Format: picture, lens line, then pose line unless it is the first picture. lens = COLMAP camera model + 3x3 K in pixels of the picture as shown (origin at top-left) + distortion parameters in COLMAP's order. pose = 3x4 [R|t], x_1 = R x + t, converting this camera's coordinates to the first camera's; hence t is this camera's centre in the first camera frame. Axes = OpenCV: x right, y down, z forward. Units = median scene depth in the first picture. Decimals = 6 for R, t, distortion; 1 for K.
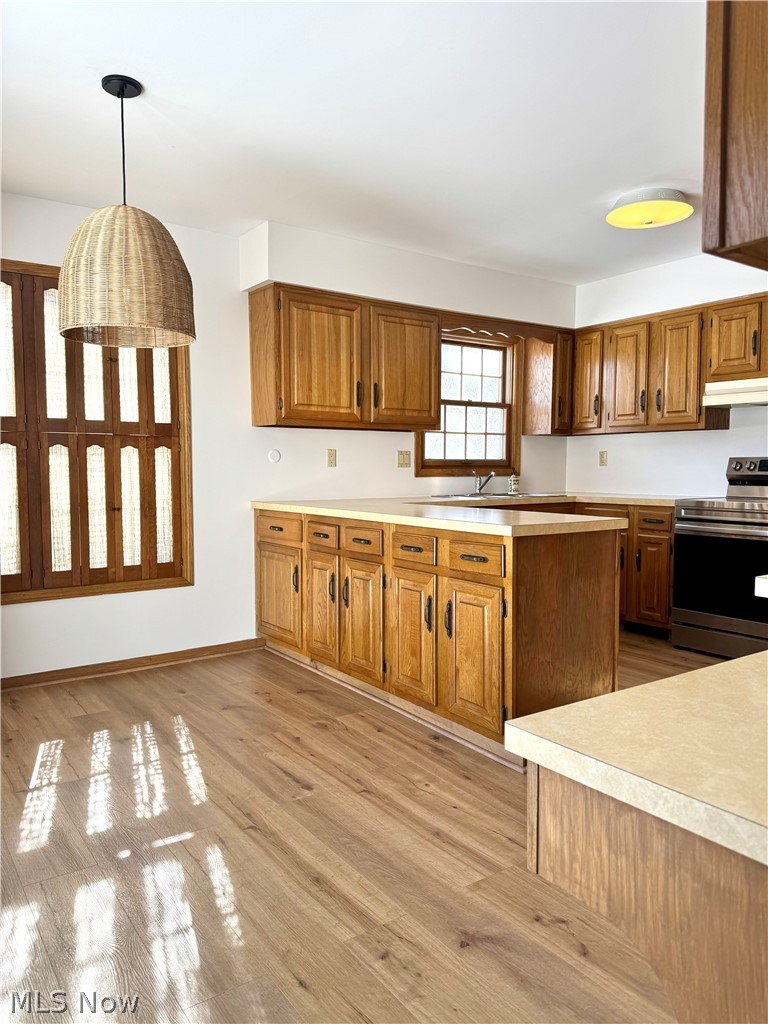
lens RADIAL K [[722.2, 0, 387.4], [0, 722.2, 512.1], [0, 0, 1]] dist [0.046376, -0.015083]
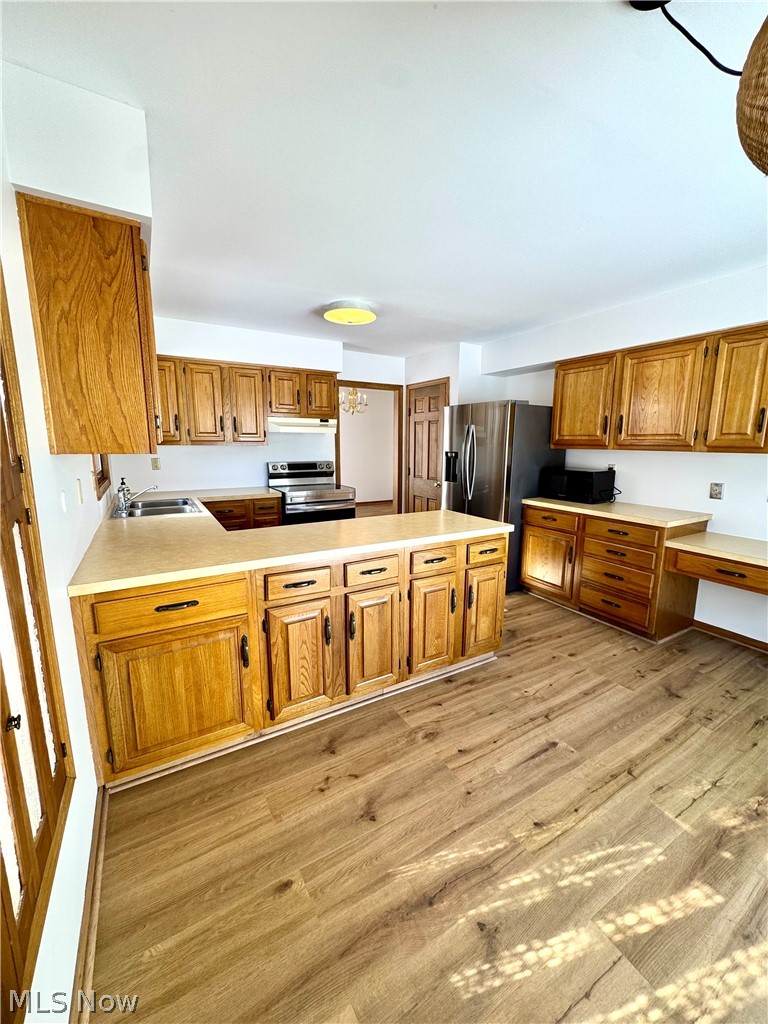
lens RADIAL K [[408.5, 0, 388.6], [0, 408.5, 511.0], [0, 0, 1]] dist [0.009929, 0.001215]
pose [[0.084994, -0.167273, 0.982240, -0.686983], [0.056192, 0.985043, 0.162888, -0.162532], [-0.994796, 0.041350, 0.093122, 1.025234]]
